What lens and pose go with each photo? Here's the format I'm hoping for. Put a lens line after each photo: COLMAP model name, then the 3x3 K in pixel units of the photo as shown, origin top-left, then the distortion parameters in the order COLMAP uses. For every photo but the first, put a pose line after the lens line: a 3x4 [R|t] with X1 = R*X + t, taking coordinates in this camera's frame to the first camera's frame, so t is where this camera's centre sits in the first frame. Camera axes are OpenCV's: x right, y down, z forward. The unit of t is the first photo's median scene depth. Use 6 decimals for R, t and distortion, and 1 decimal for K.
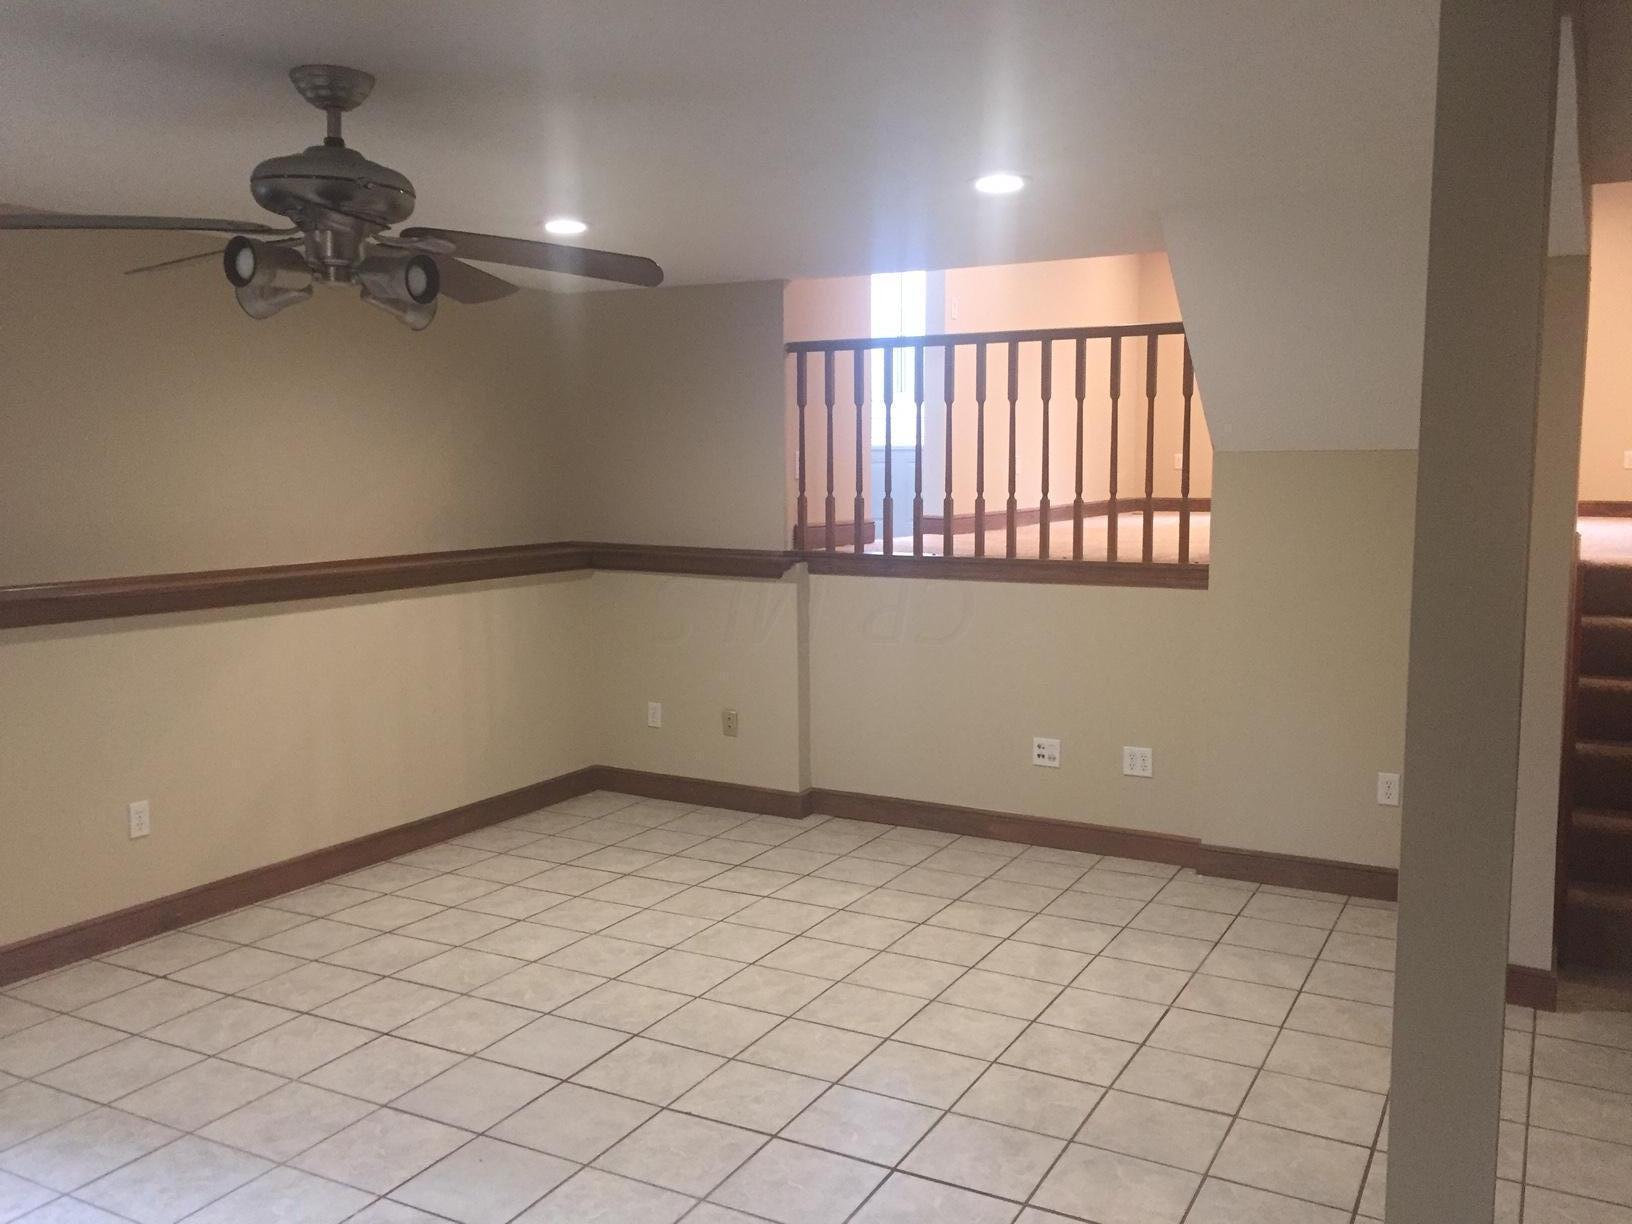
lens RADIAL K [[1392.9, 0, 824.4], [0, 1392.9, 609.1], [0, 0, 1]] dist [0.045444, -0.069535]
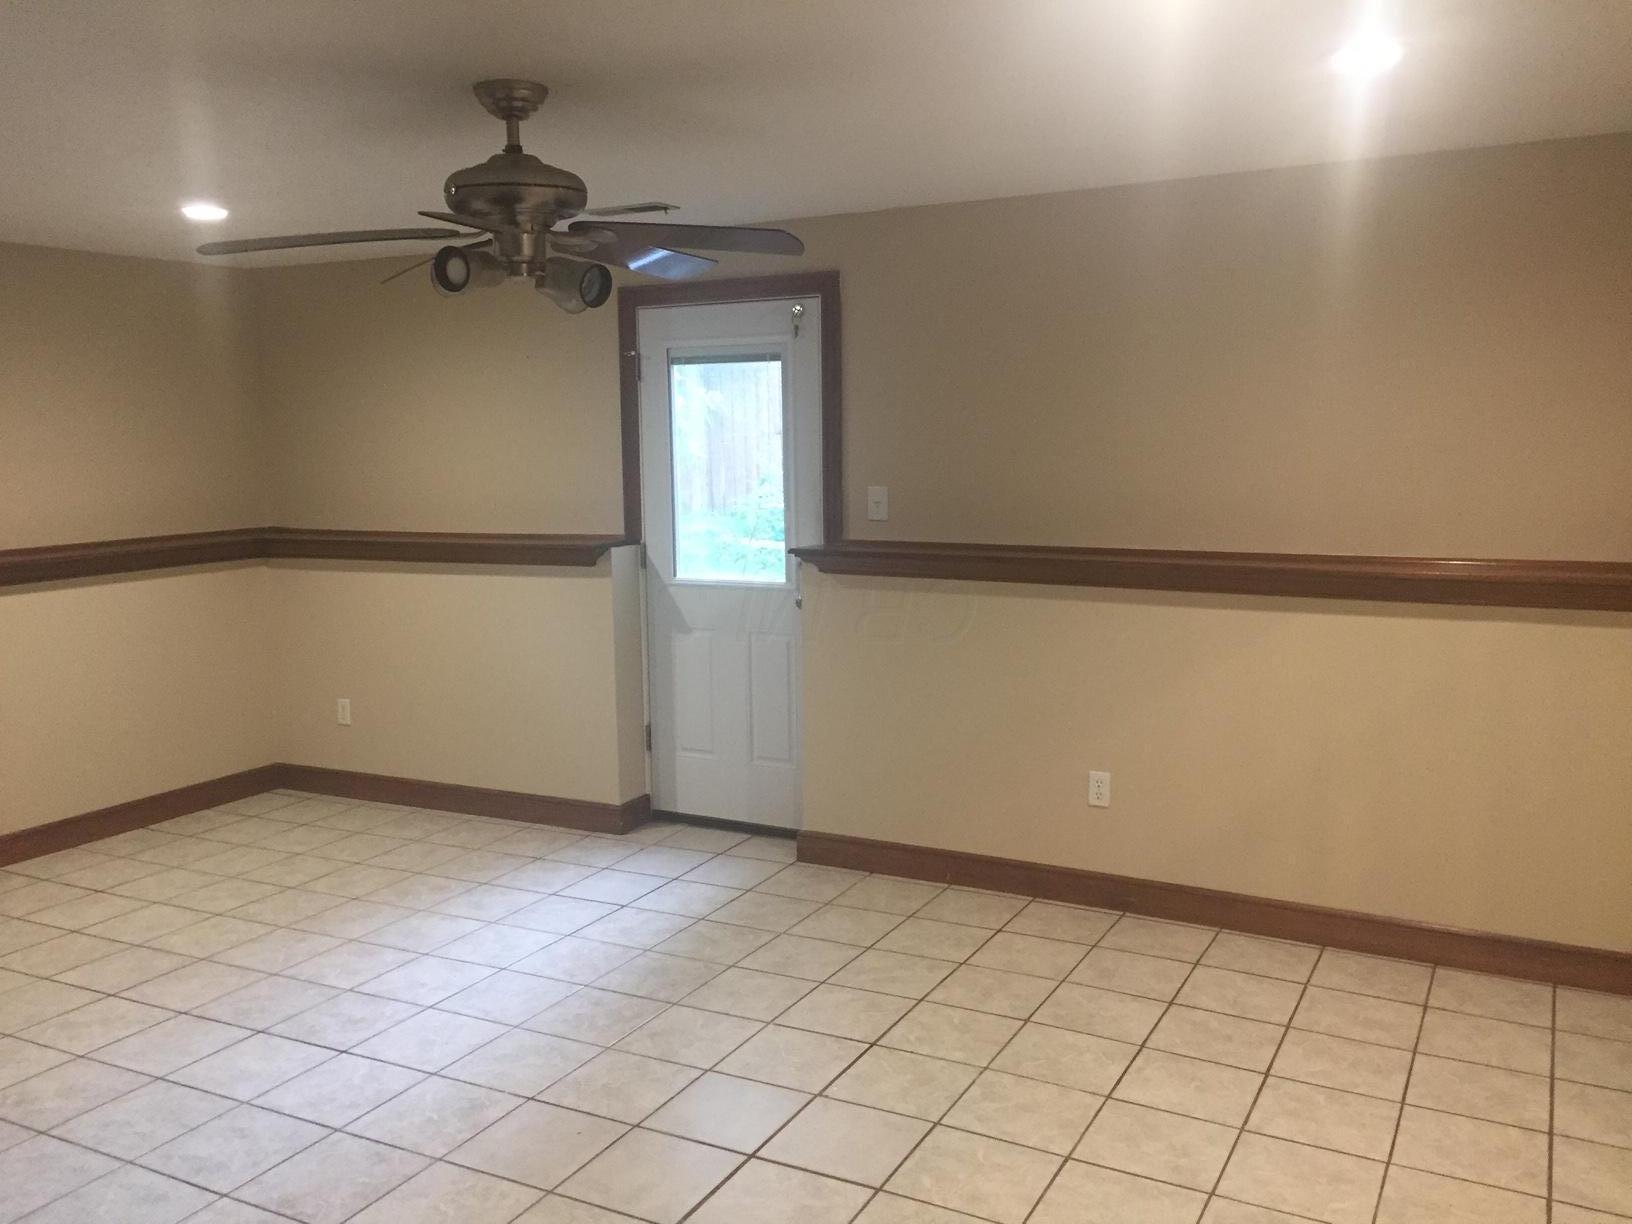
lens RADIAL K [[1392.9, 0, 824.4], [0, 1392.9, 609.1], [0, 0, 1]] dist [0.045444, -0.069535]
pose [[0.007277, 0.129781, -0.991516, 0.547742], [-0.101771, 0.986490, 0.128376, -0.096352], [0.994781, 0.099973, 0.020387, 0.872224]]
